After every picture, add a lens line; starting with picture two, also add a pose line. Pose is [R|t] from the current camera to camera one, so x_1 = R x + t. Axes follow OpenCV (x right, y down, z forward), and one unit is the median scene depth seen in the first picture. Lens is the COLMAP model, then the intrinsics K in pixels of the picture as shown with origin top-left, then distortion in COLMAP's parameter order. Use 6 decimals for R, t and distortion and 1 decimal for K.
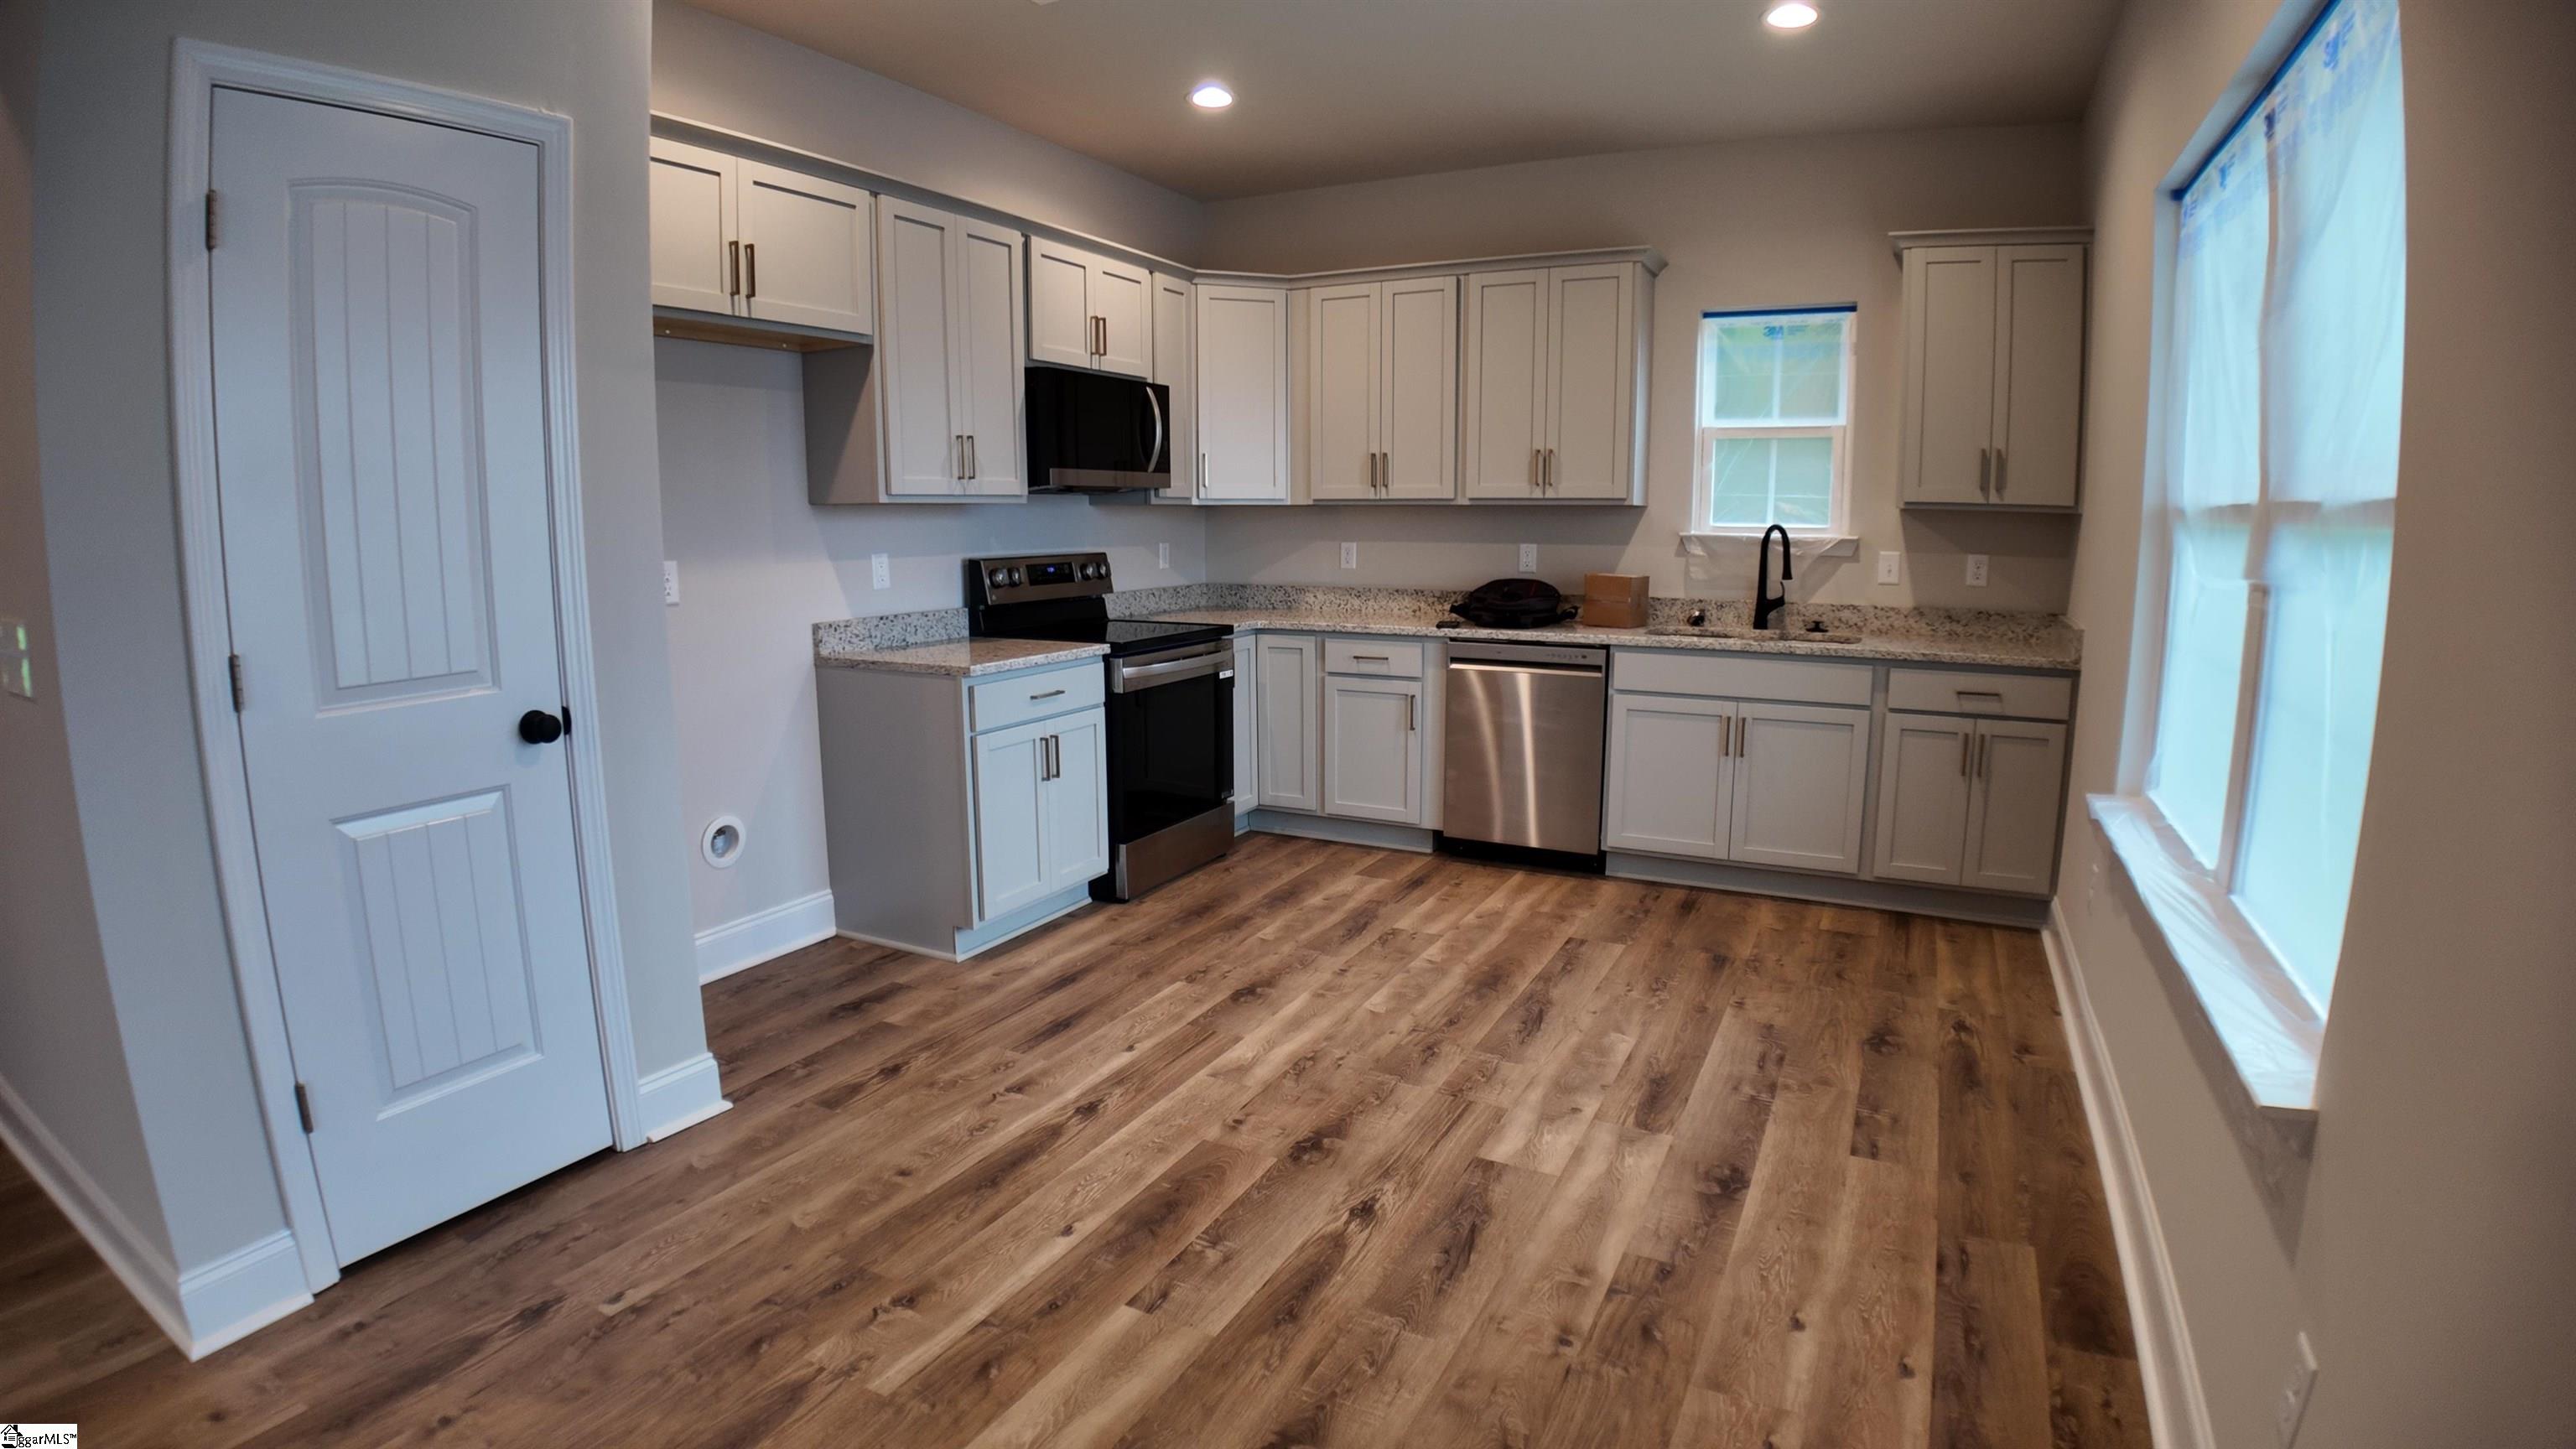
lens RADIAL K [[1242.6, 0, 1288.0], [0, 1242.6, 724.5], [0, 0, 1]] dist [-0.120214, 0.000341]
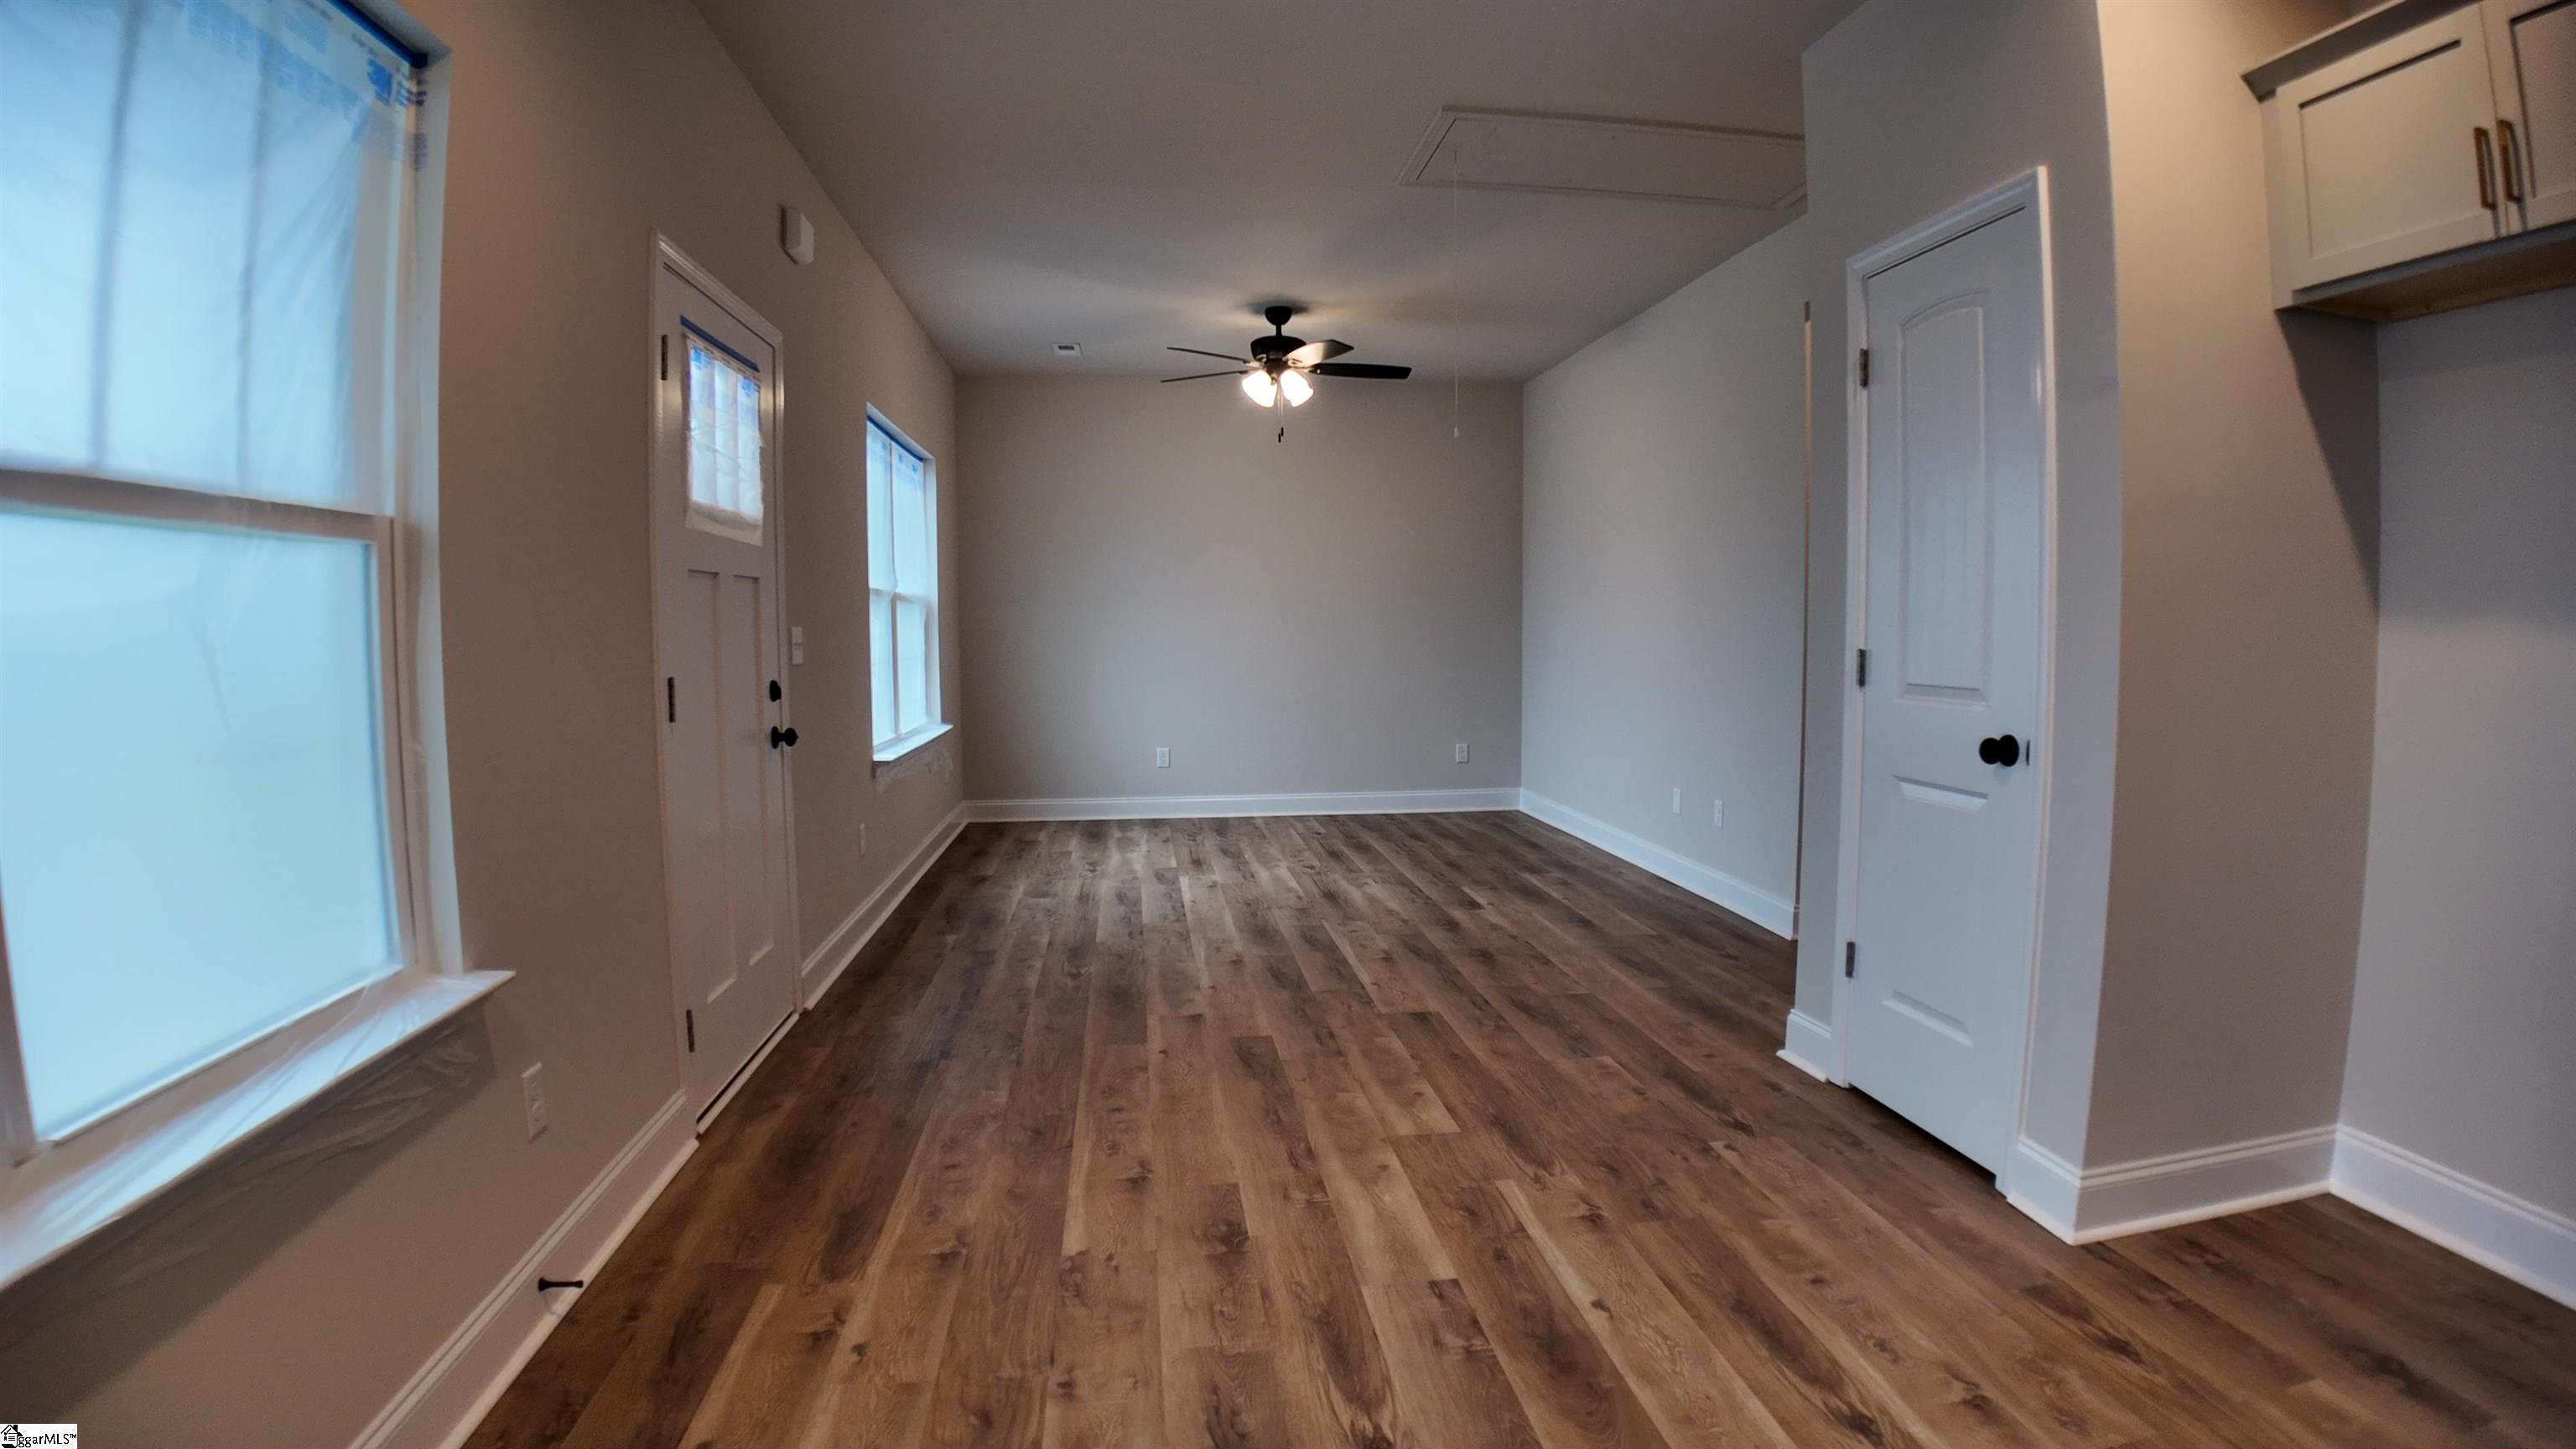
lens RADIAL K [[1242.6, 0, 1288.0], [0, 1242.6, 724.5], [0, 0, 1]] dist [-0.120214, 0.000341]
pose [[-0.823847, 0.046991, -0.564861, 0.312814], [-0.090225, 0.972979, 0.212536, -0.116857], [0.559585, 0.226061, -0.797346, 0.907477]]
